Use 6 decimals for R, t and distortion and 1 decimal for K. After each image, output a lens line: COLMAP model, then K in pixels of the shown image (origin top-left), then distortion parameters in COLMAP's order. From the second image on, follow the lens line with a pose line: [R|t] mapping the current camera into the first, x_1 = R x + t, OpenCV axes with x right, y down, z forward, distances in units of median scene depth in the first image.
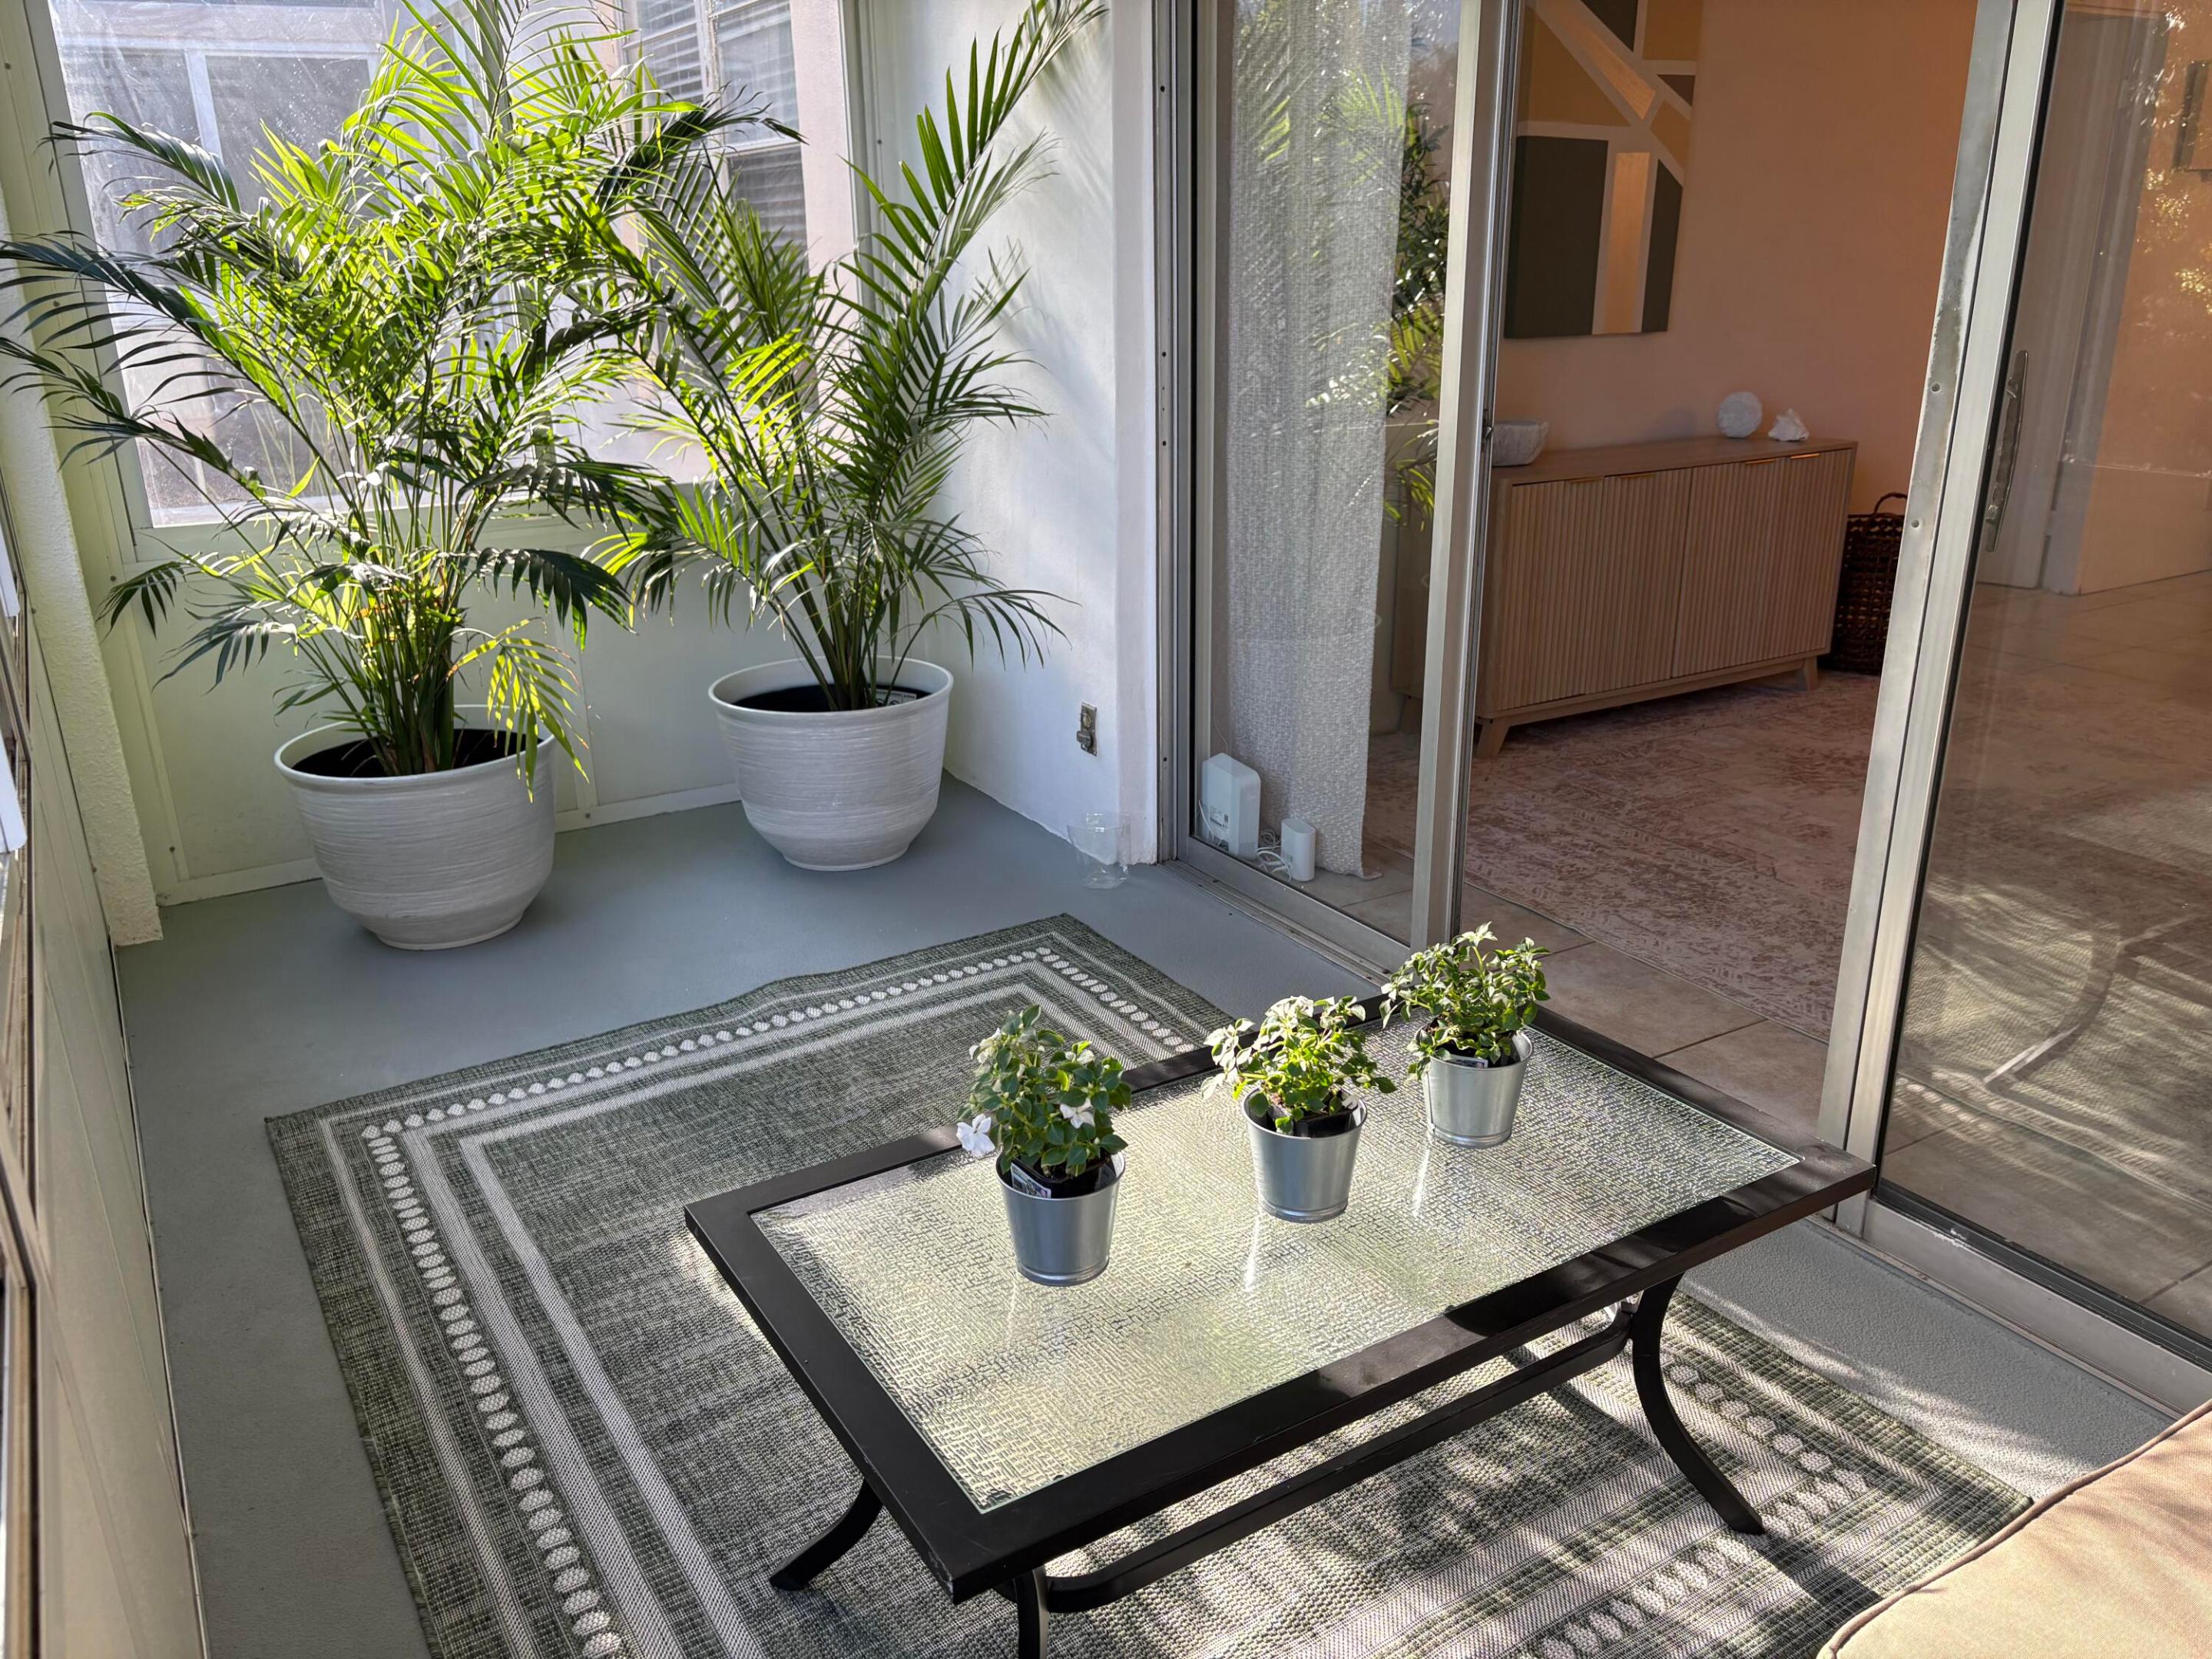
lens RADIAL K [[1668.0, 0, 1109.2], [0, 1668.0, 835.9], [0, 0, 1]] dist [0.056379, -0.055558]
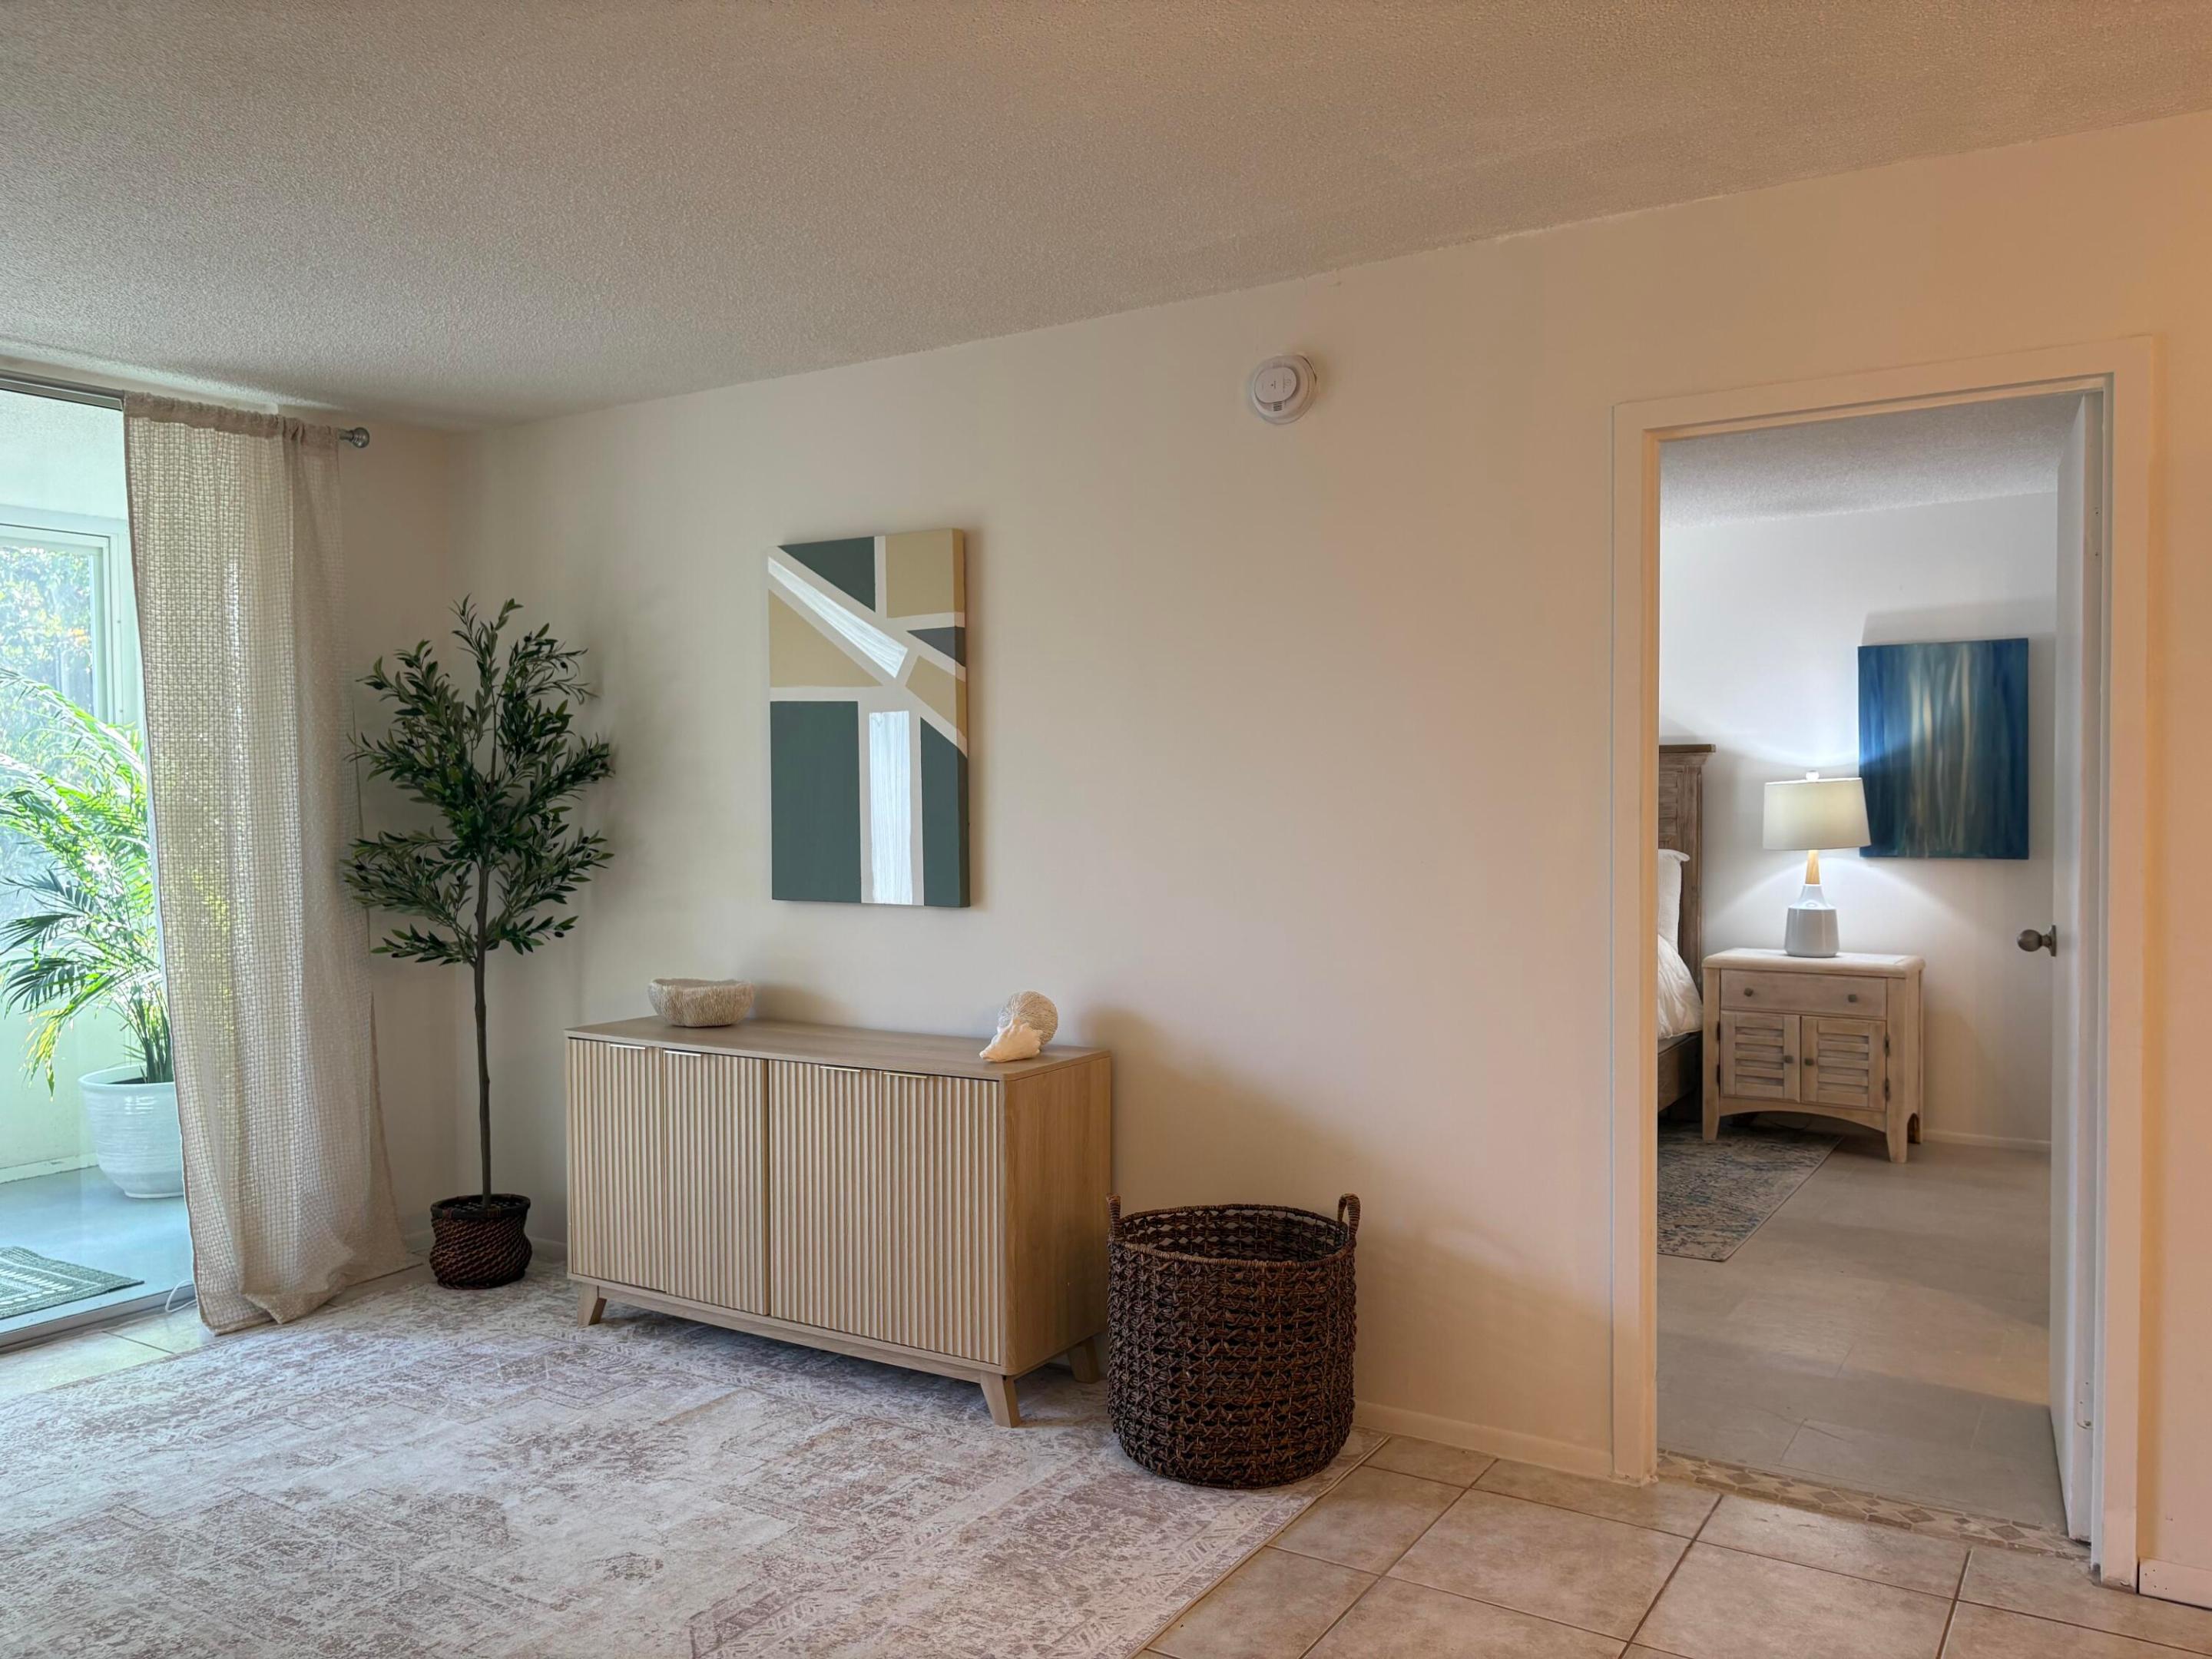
lens RADIAL K [[1668.0, 0, 1109.2], [0, 1668.0, 835.9], [0, 0, 1]] dist [0.056379, -0.055558]
pose [[0.449132, 0.034736, -0.892790, 1.160800], [-0.293631, 0.949479, -0.110774, -0.280789], [0.843837, 0.311902, 0.436641, 0.736539]]
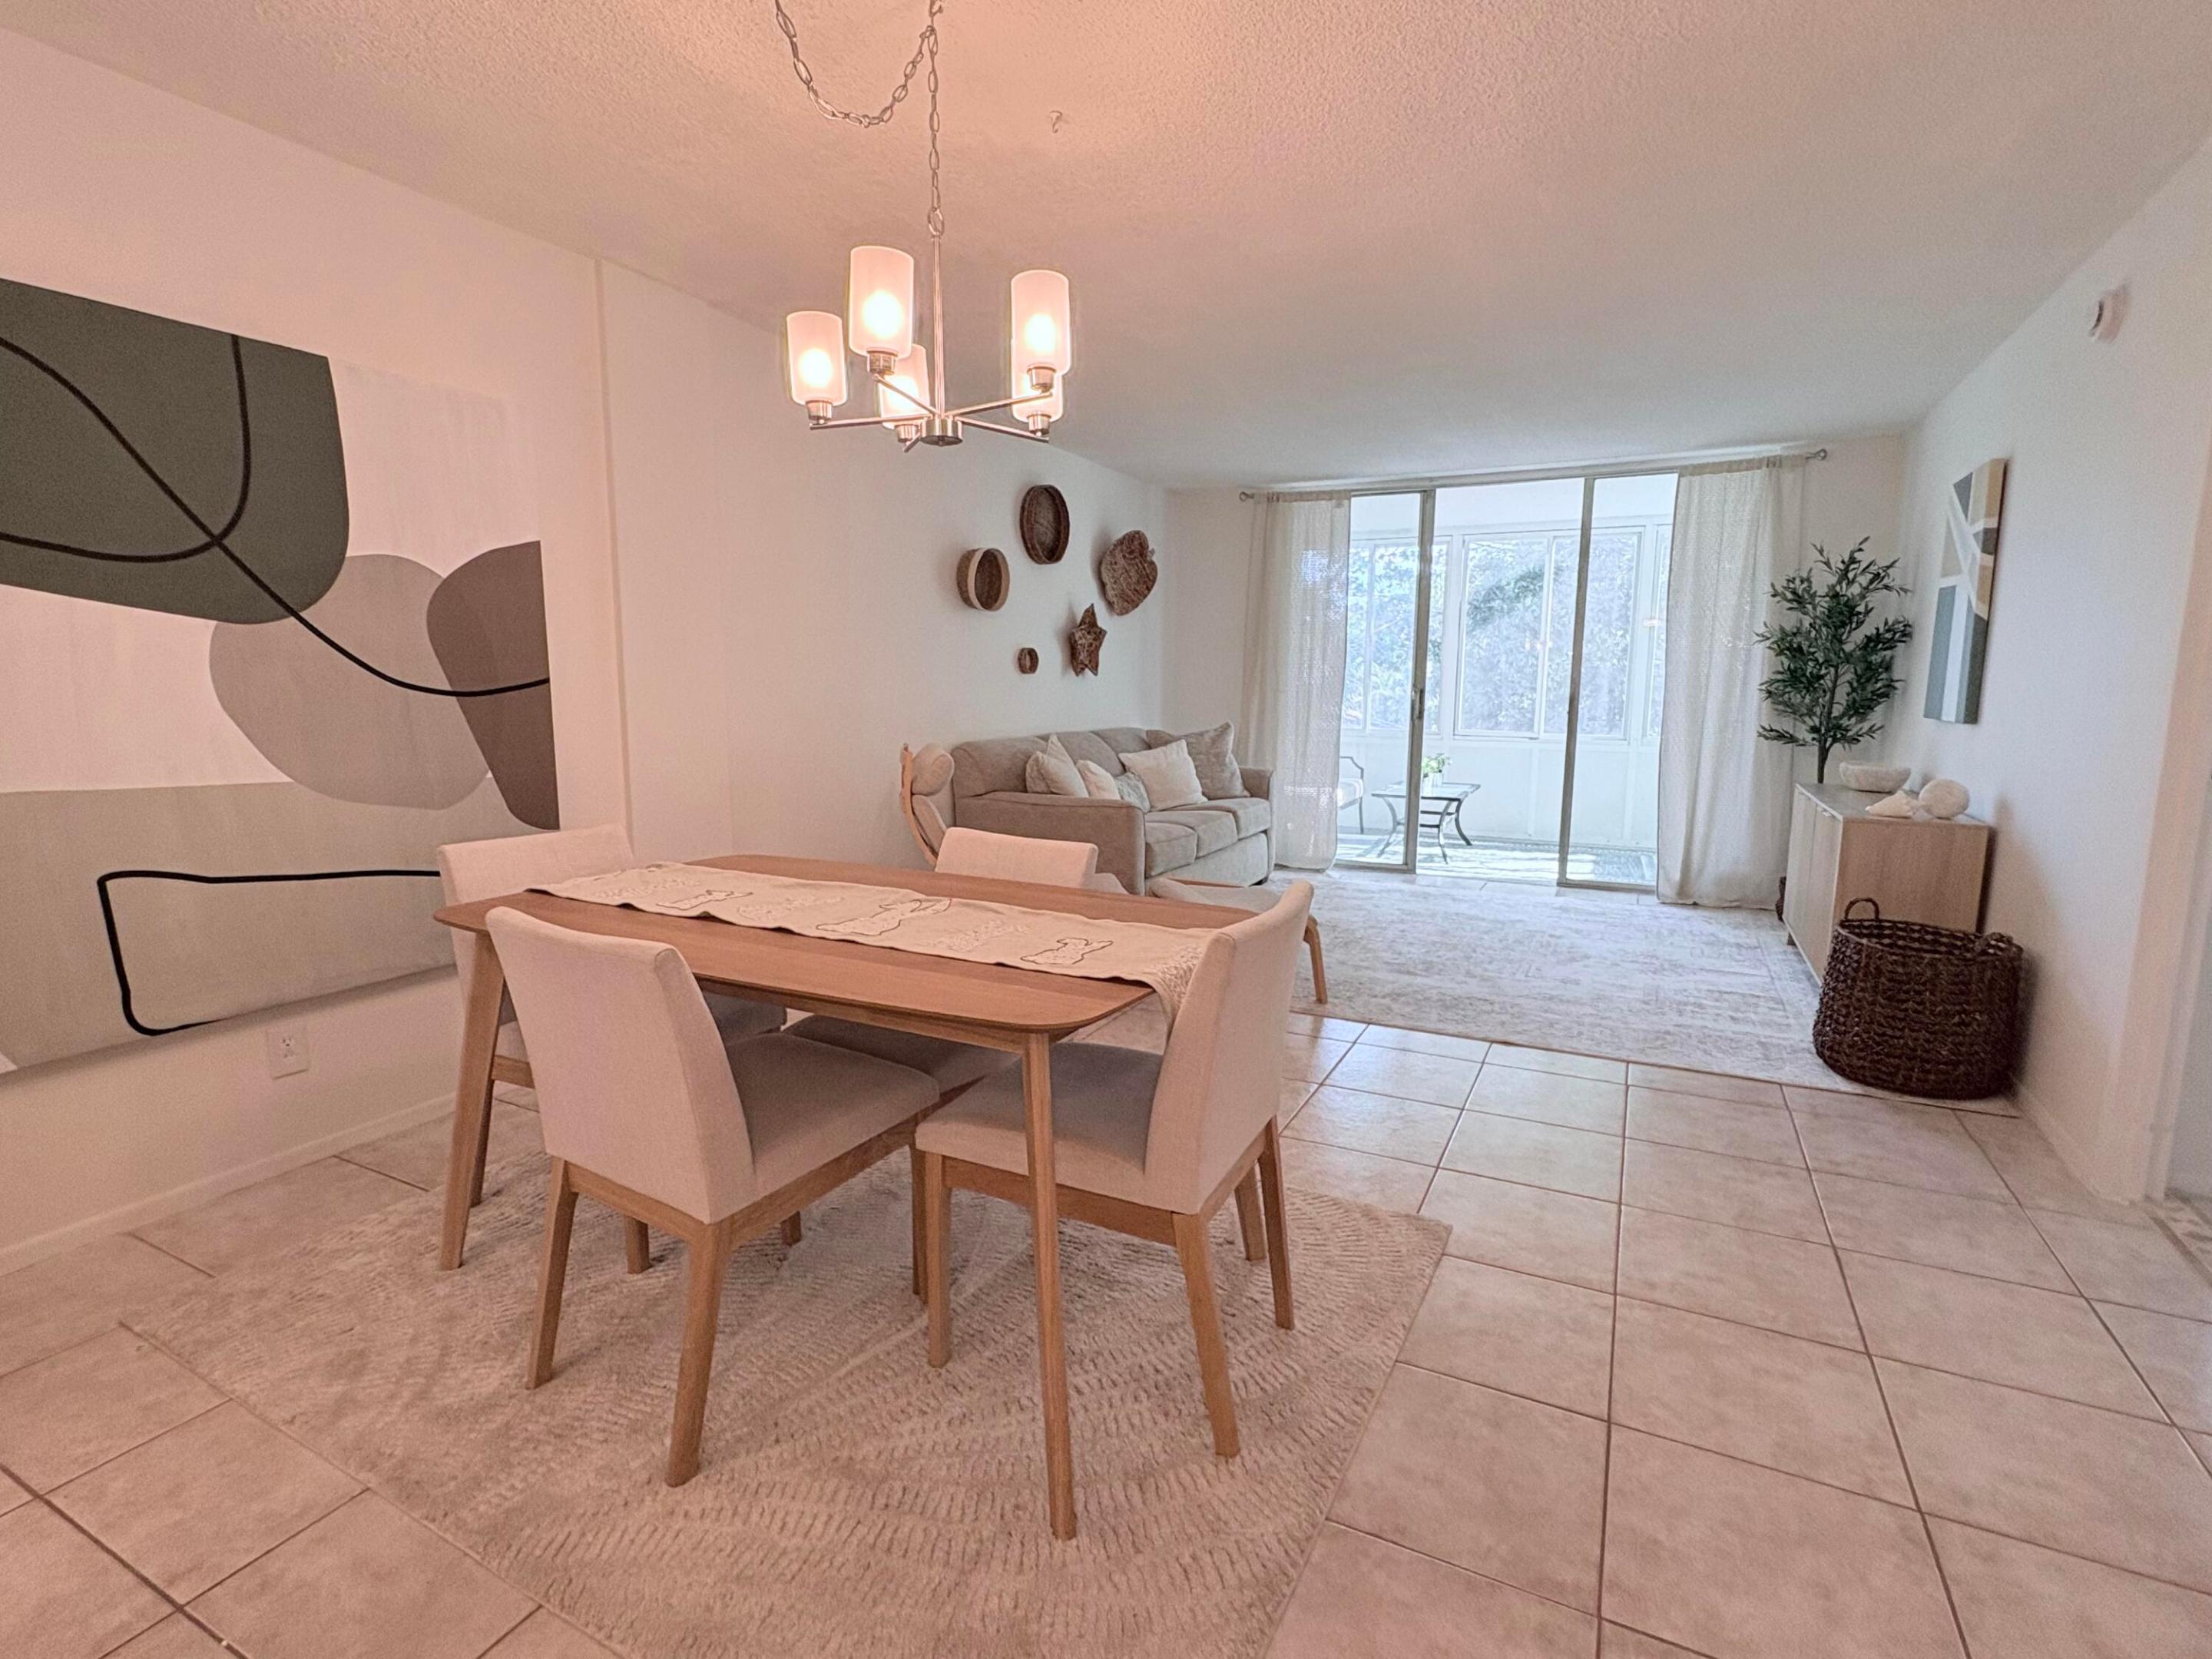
lens RADIAL K [[1060.2, 0, 1107.8], [0, 1060.2, 825.4], [0, 0, 1]] dist [0.000380, 0.000725]
pose [[-0.848176, 0.080781, -0.523519, 1.344003], [-0.170107, 0.894422, 0.413609, -0.474857], [0.501659, 0.439868, -0.744886, 1.374596]]
